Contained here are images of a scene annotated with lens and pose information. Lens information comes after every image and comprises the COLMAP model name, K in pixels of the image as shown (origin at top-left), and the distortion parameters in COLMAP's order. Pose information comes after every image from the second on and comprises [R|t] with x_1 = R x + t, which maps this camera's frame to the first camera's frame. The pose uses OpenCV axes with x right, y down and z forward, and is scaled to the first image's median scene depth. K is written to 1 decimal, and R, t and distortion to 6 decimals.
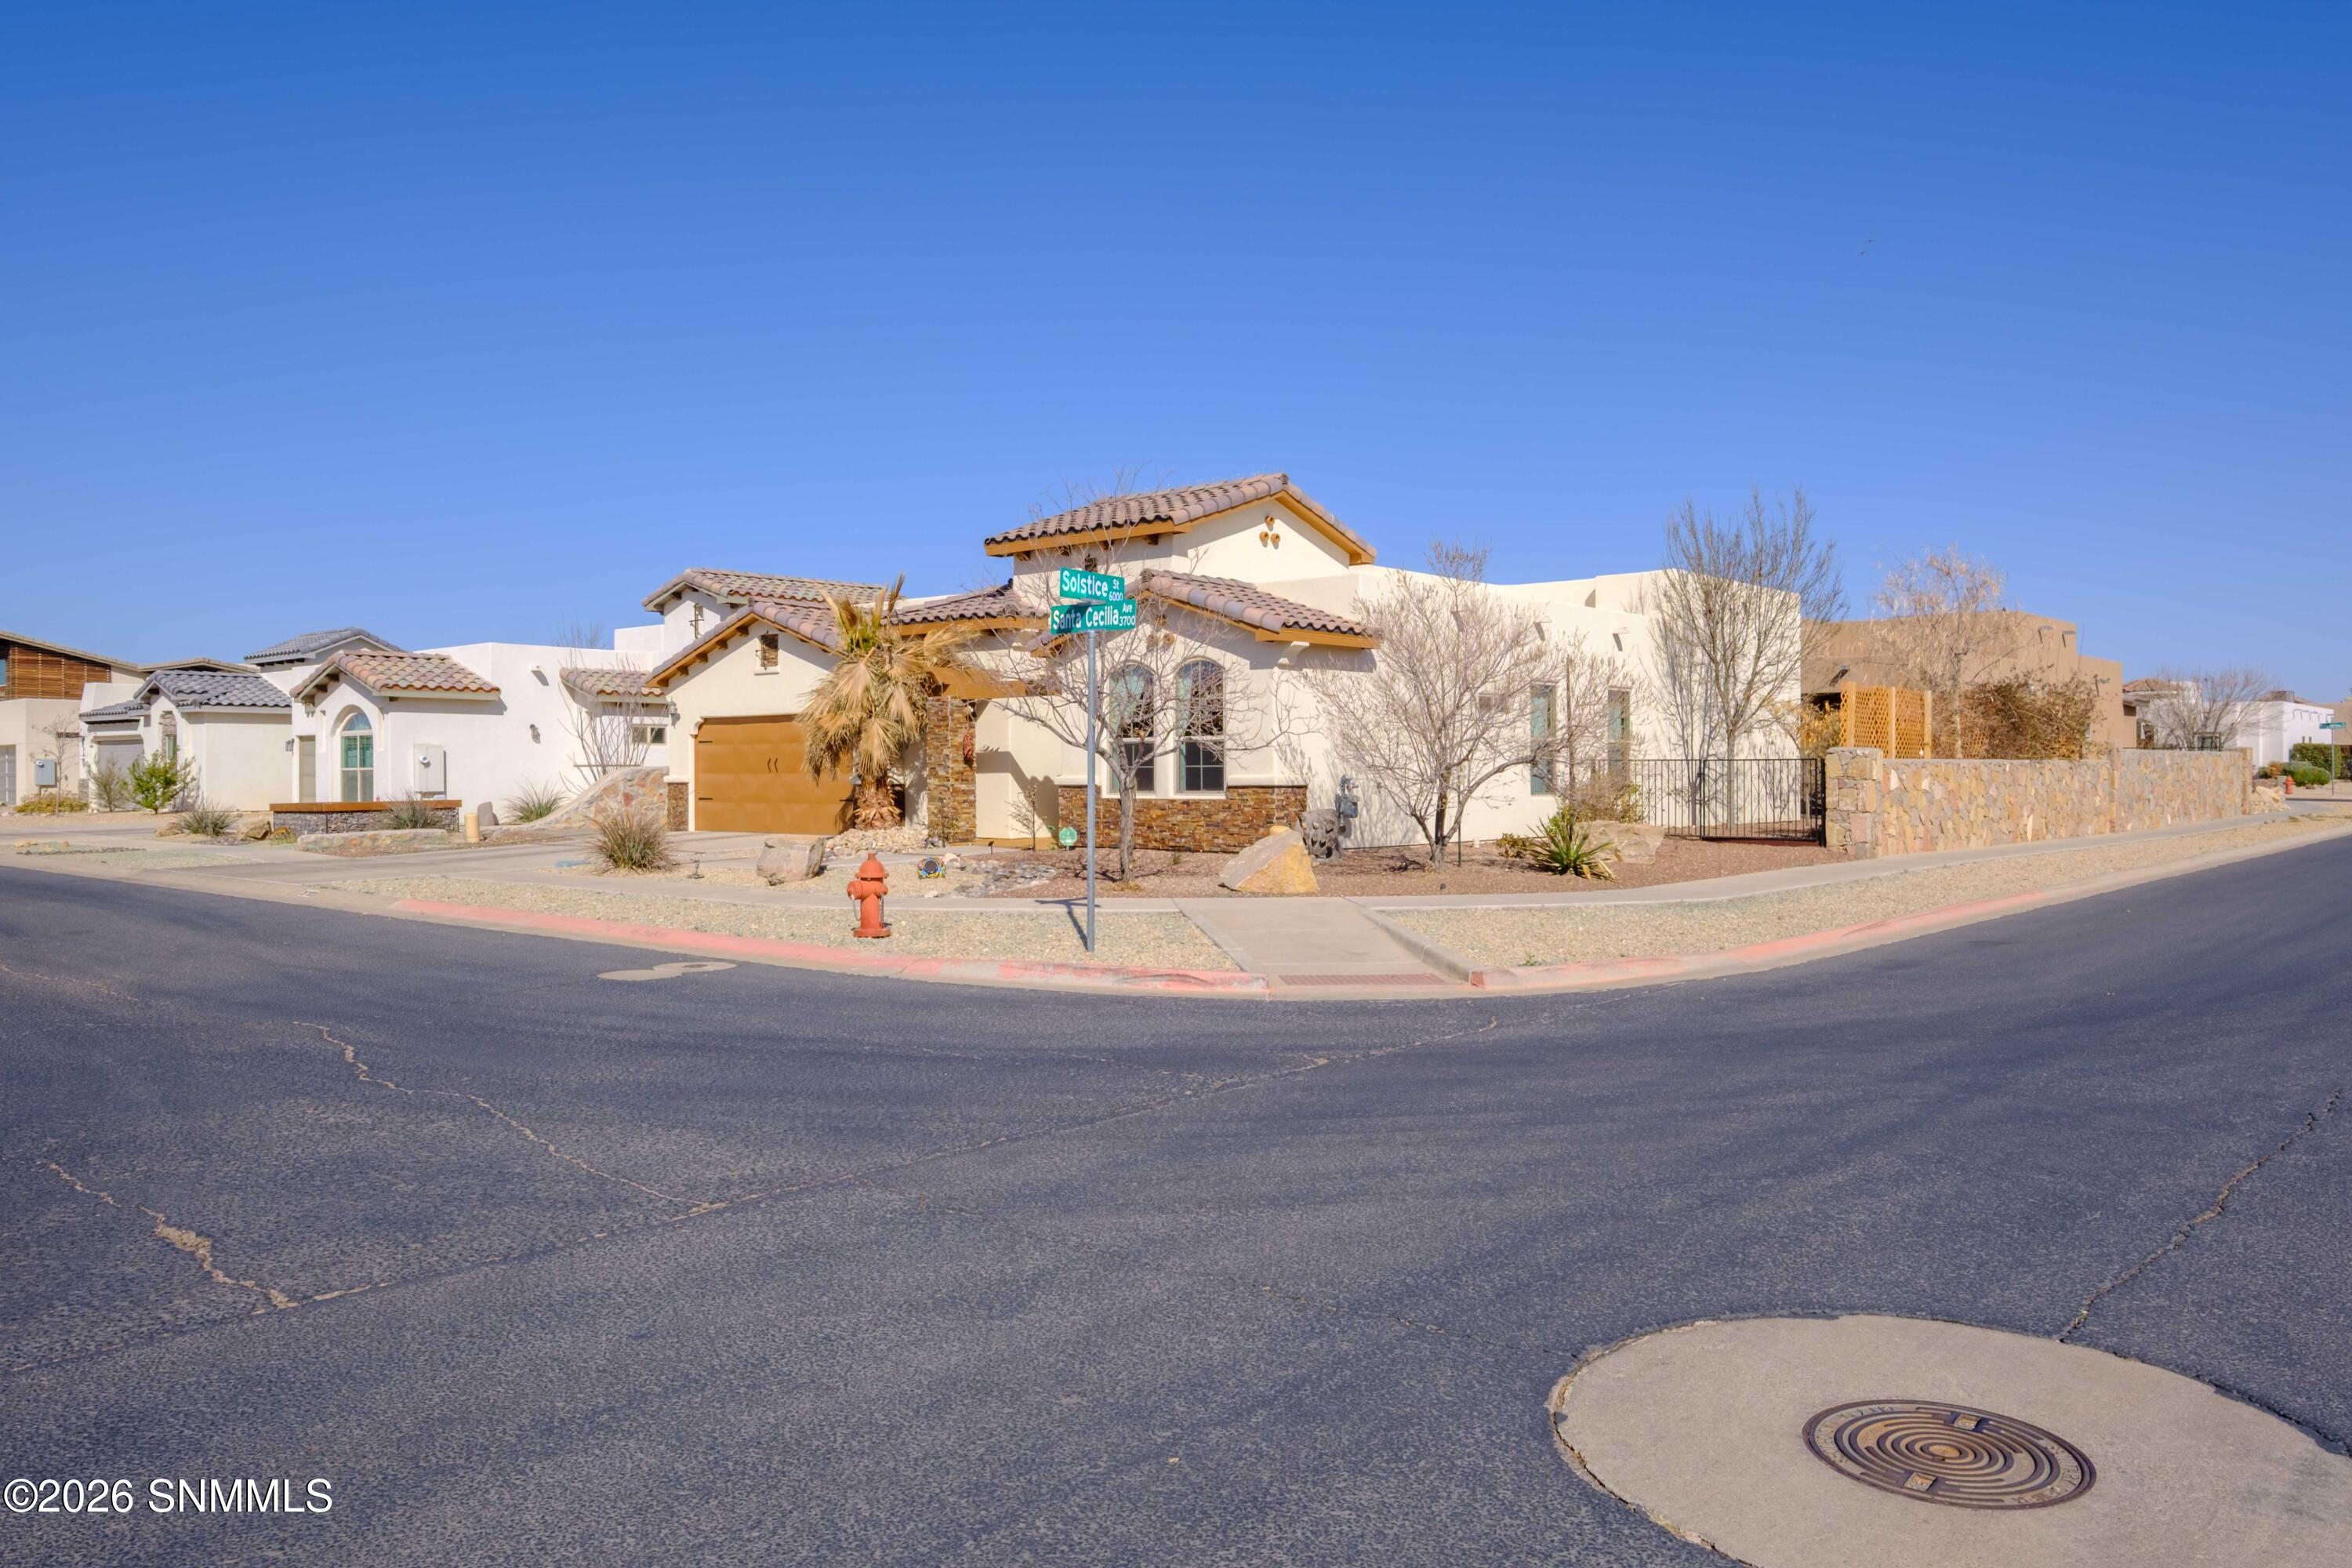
lens RADIAL K [[1696.5, 0, 1176.0], [0, 1696.5, 784.0], [0, 0, 1]] dist [-0.002814, 0.000631]
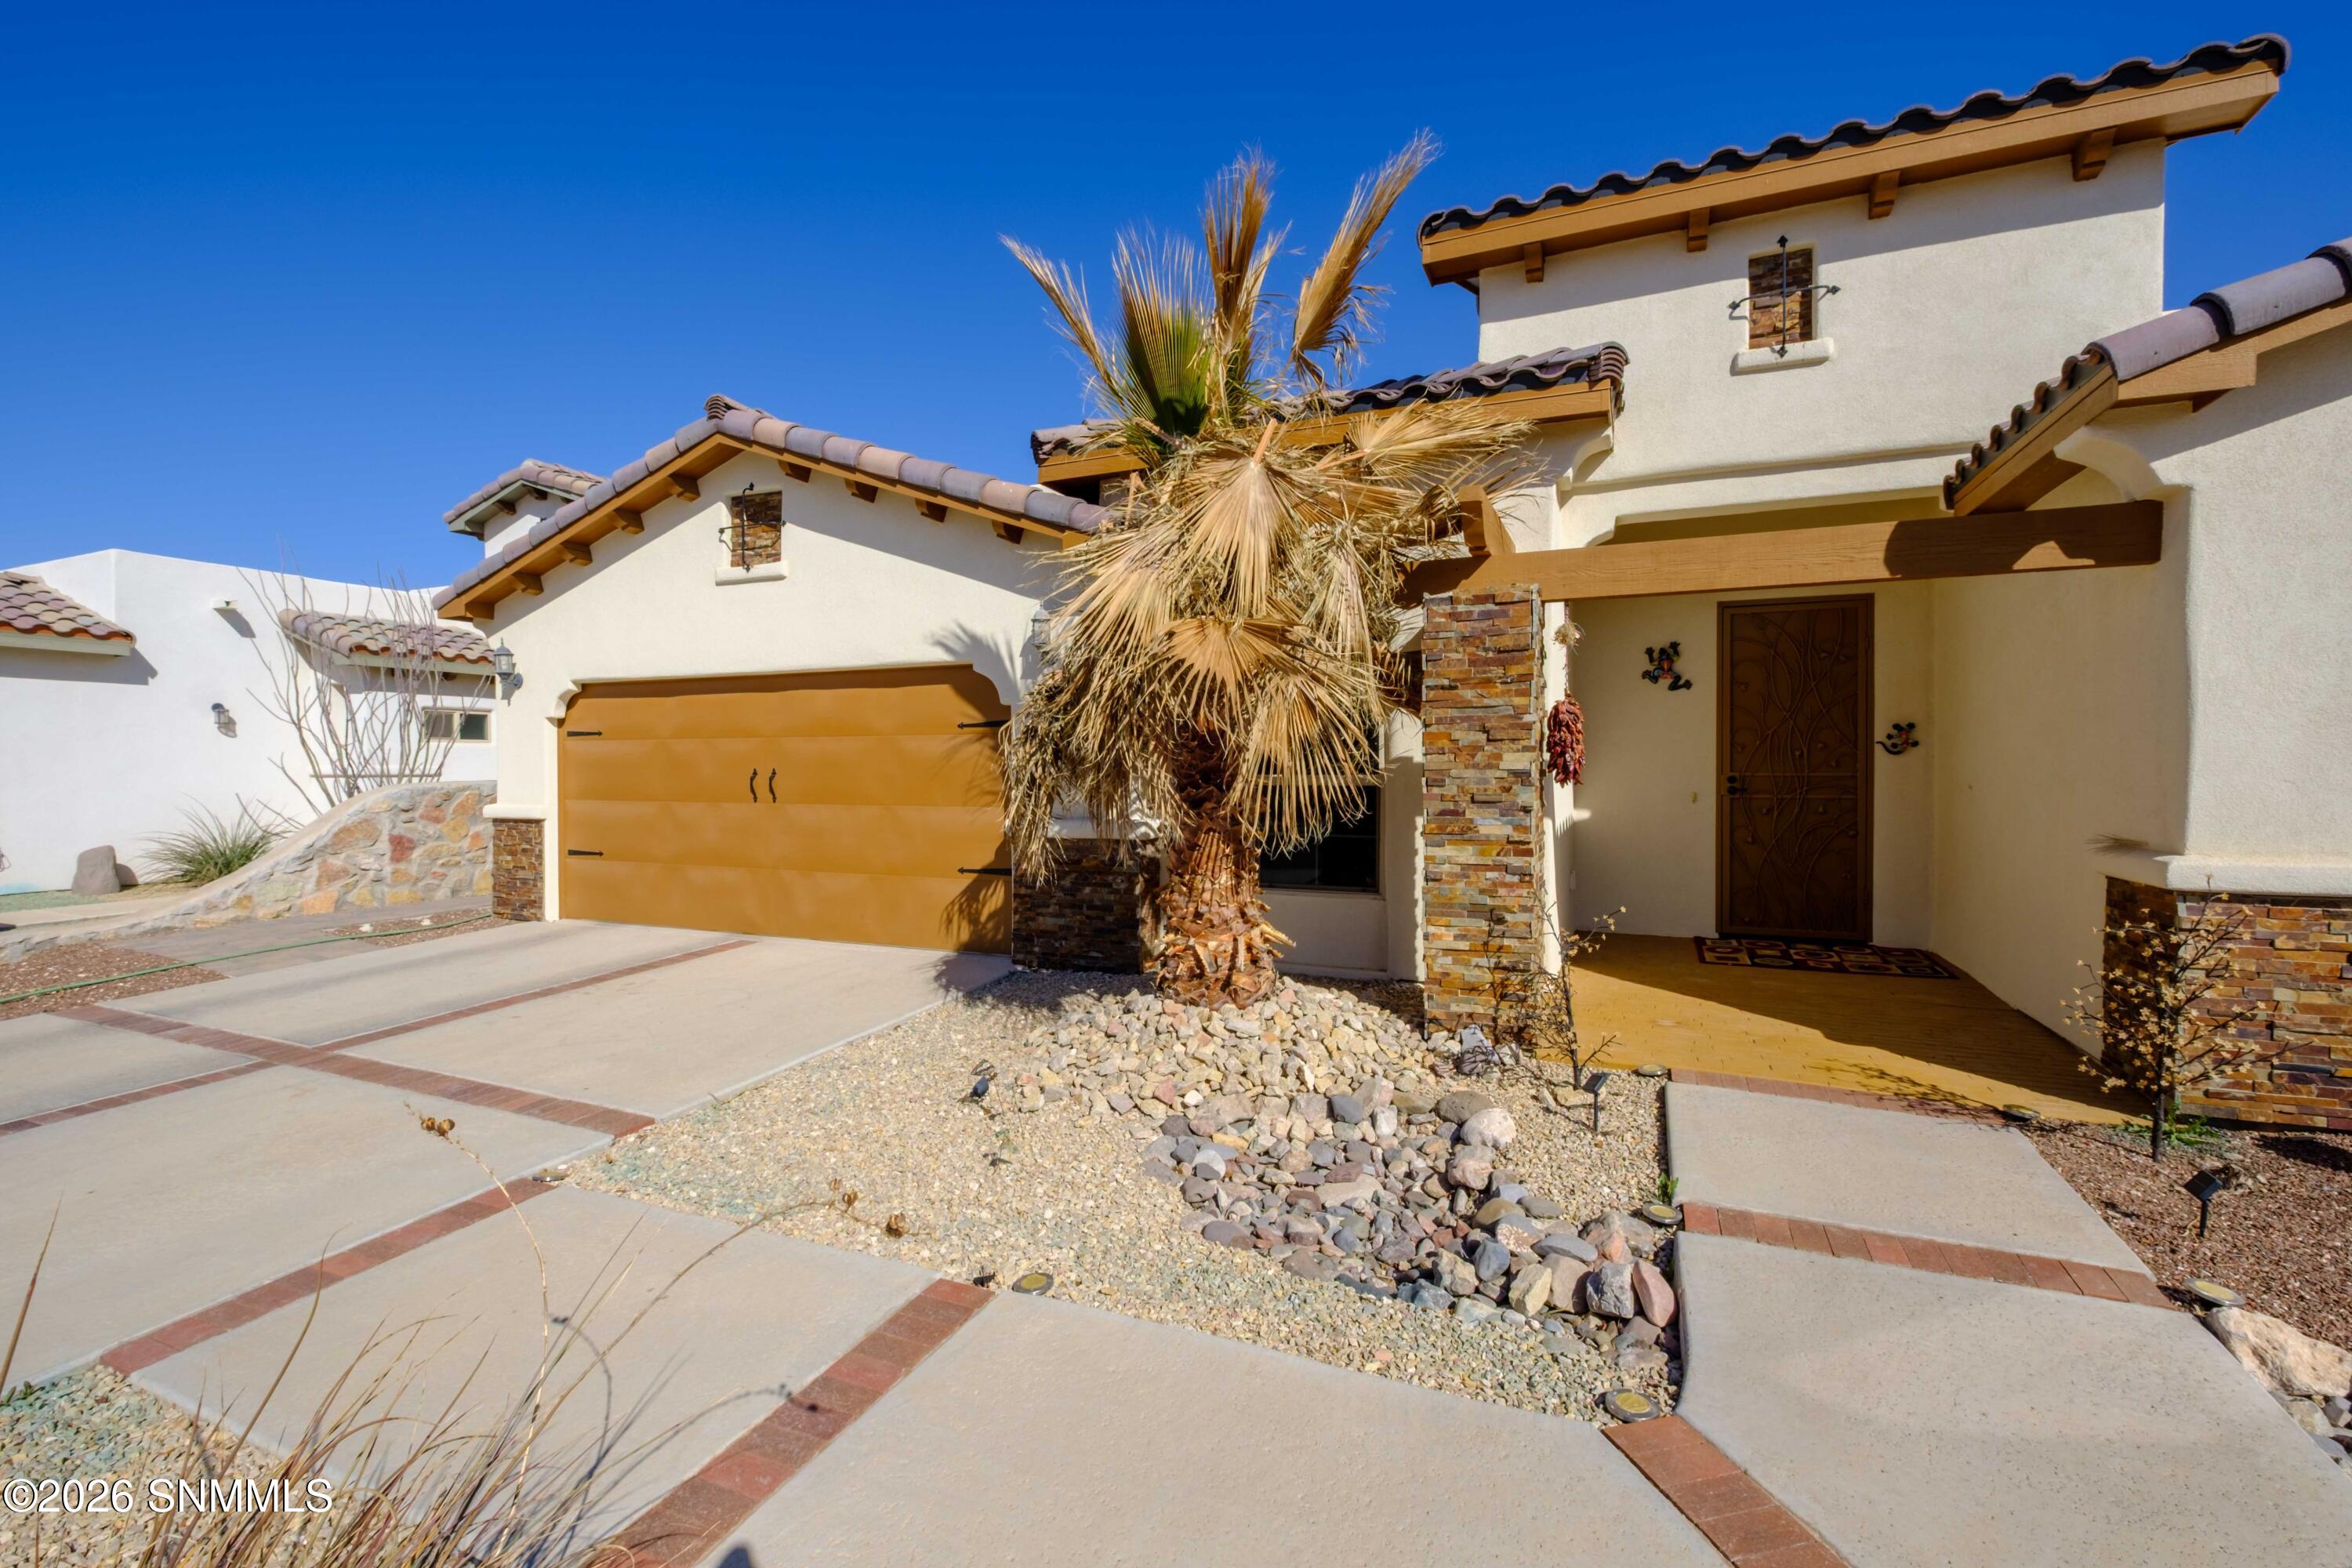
lens RADIAL K [[1024.8, 0, 1174.0], [0, 1024.8, 780.0], [0, 0, 1]] dist [0.007022, -0.006435]
pose [[0.956266, -0.001809, 0.292493, -0.216514], [0.000325, 0.999987, 0.005123, -0.014144], [-0.292498, -0.004804, 0.956254, 0.718892]]
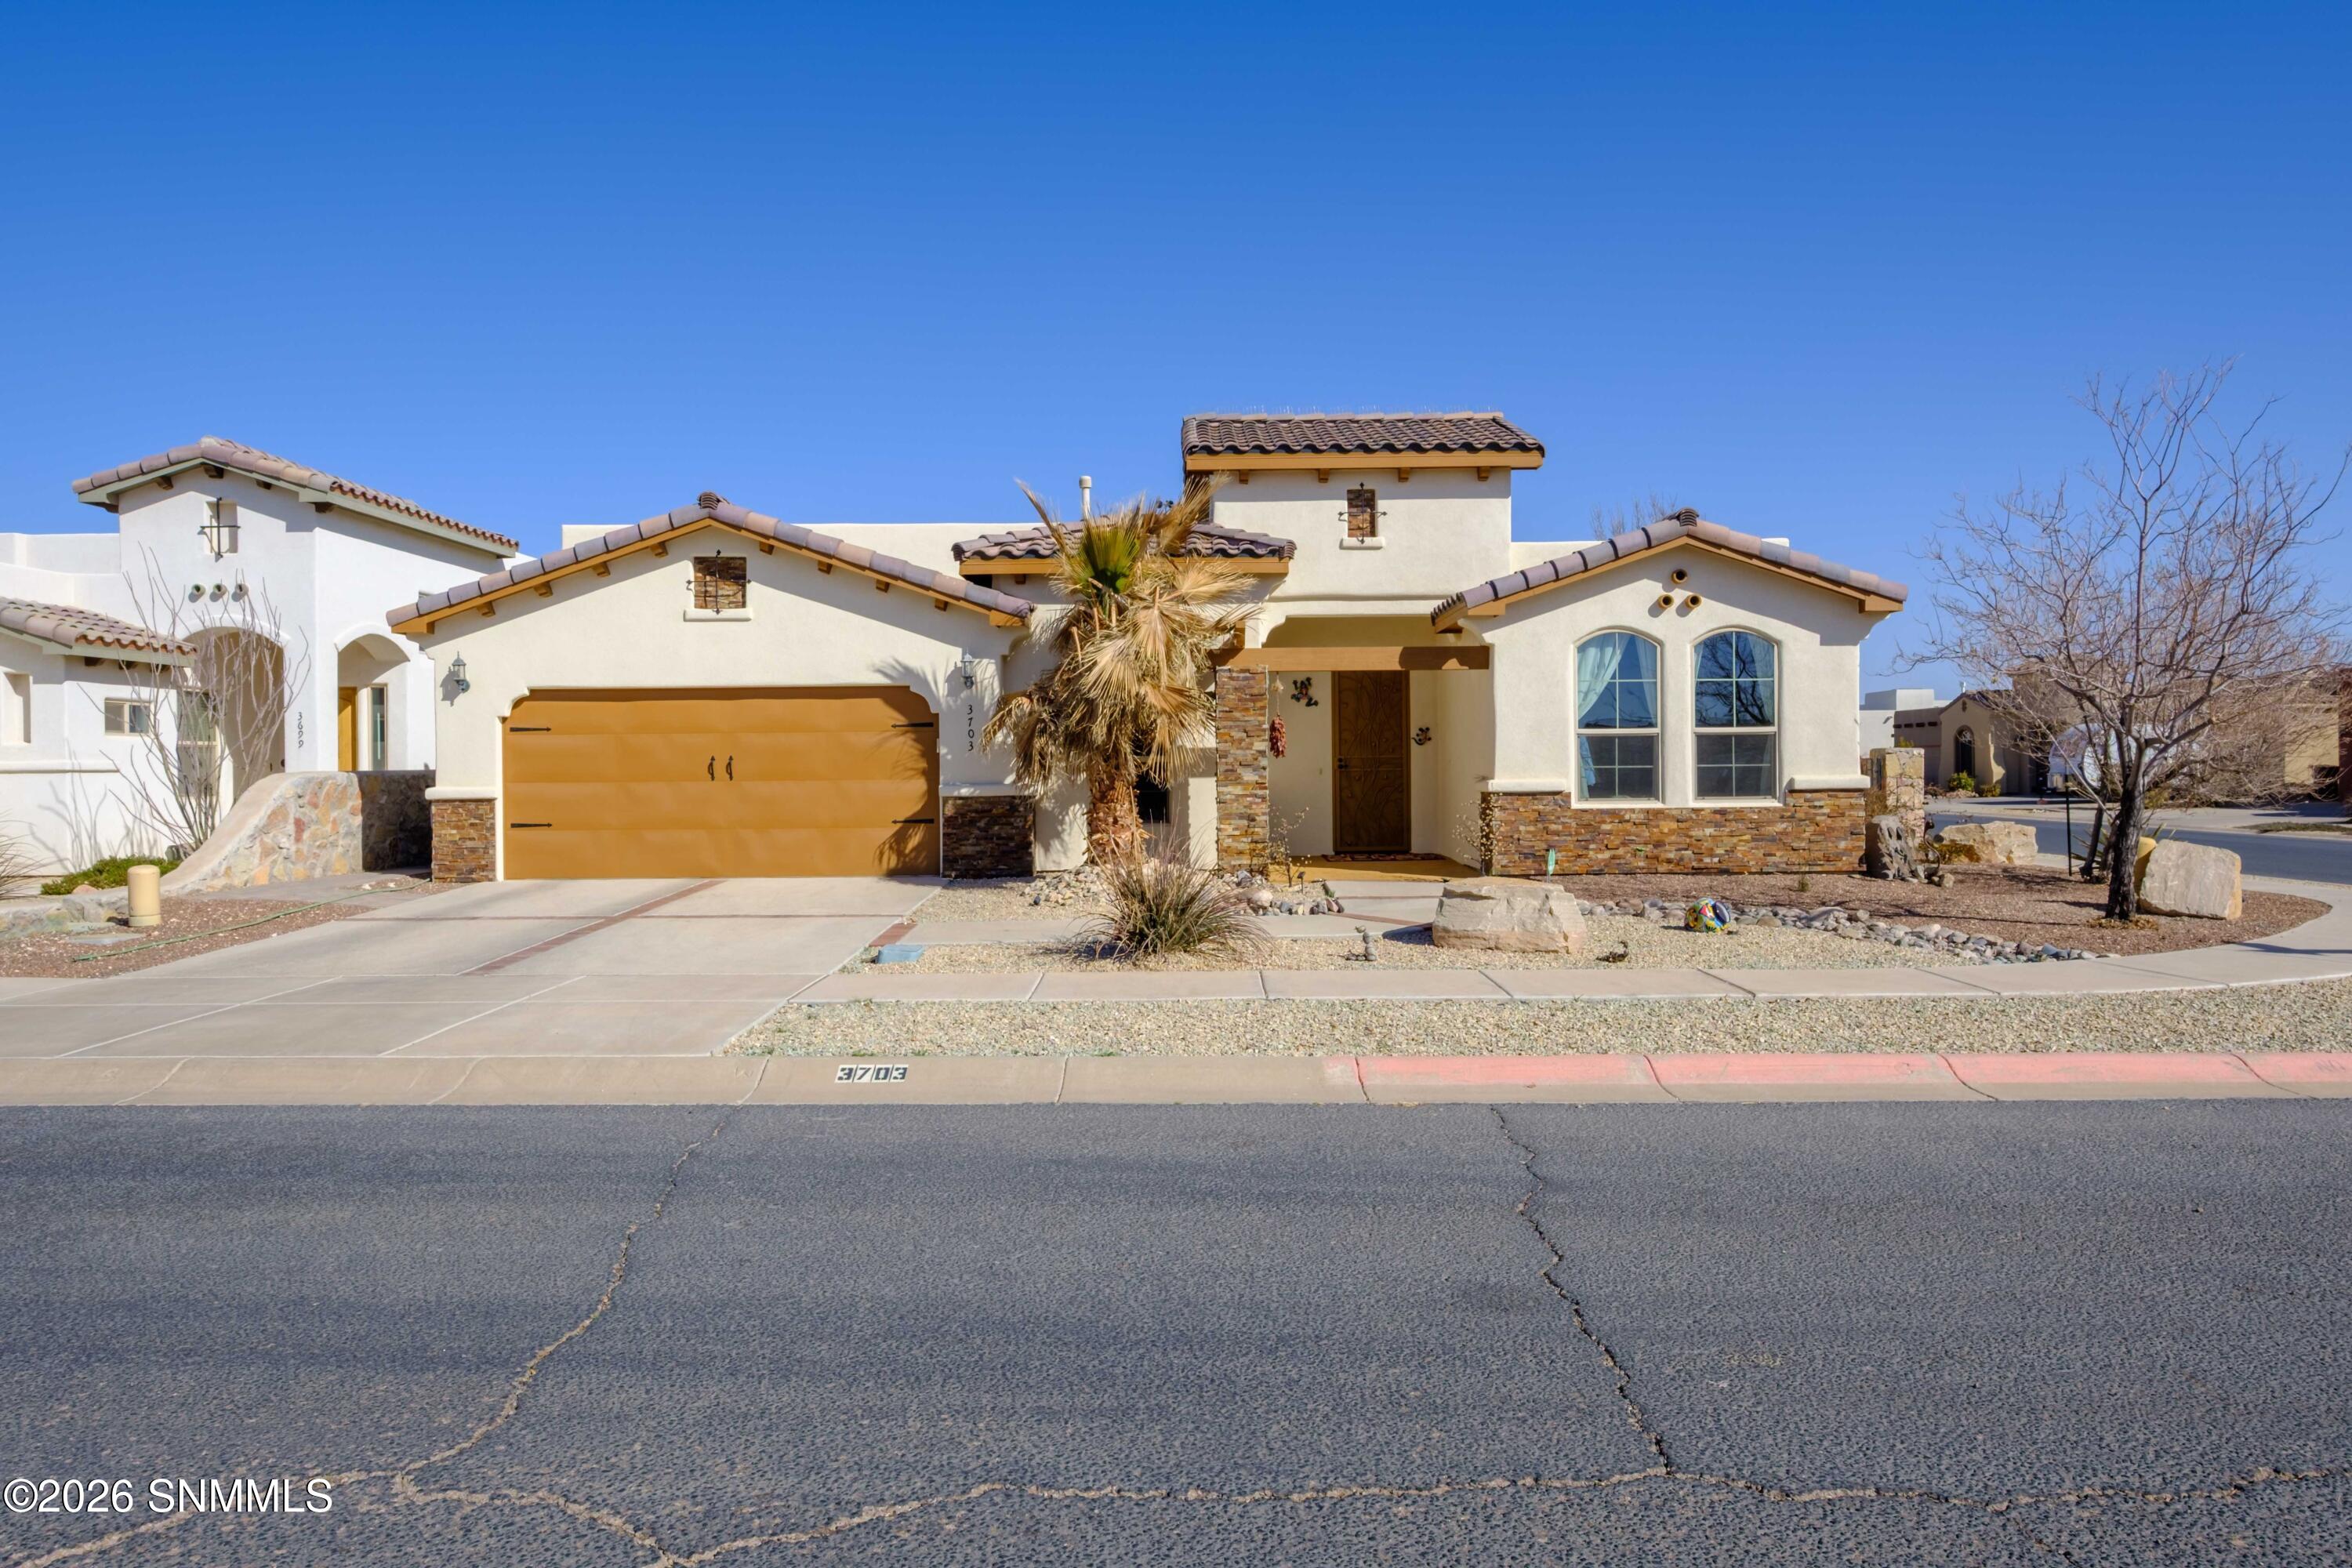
lens RADIAL K [[1587.2, 0, 1175.4], [0, 1587.2, 780.1], [0, 0, 1]] dist [-0.003776, 0.002471]
pose [[0.758064, -0.006036, 0.652152, -0.498519], [0.011088, 0.999932, -0.003634, -0.002776], [-0.652085, 0.009986, 0.758080, 0.460285]]
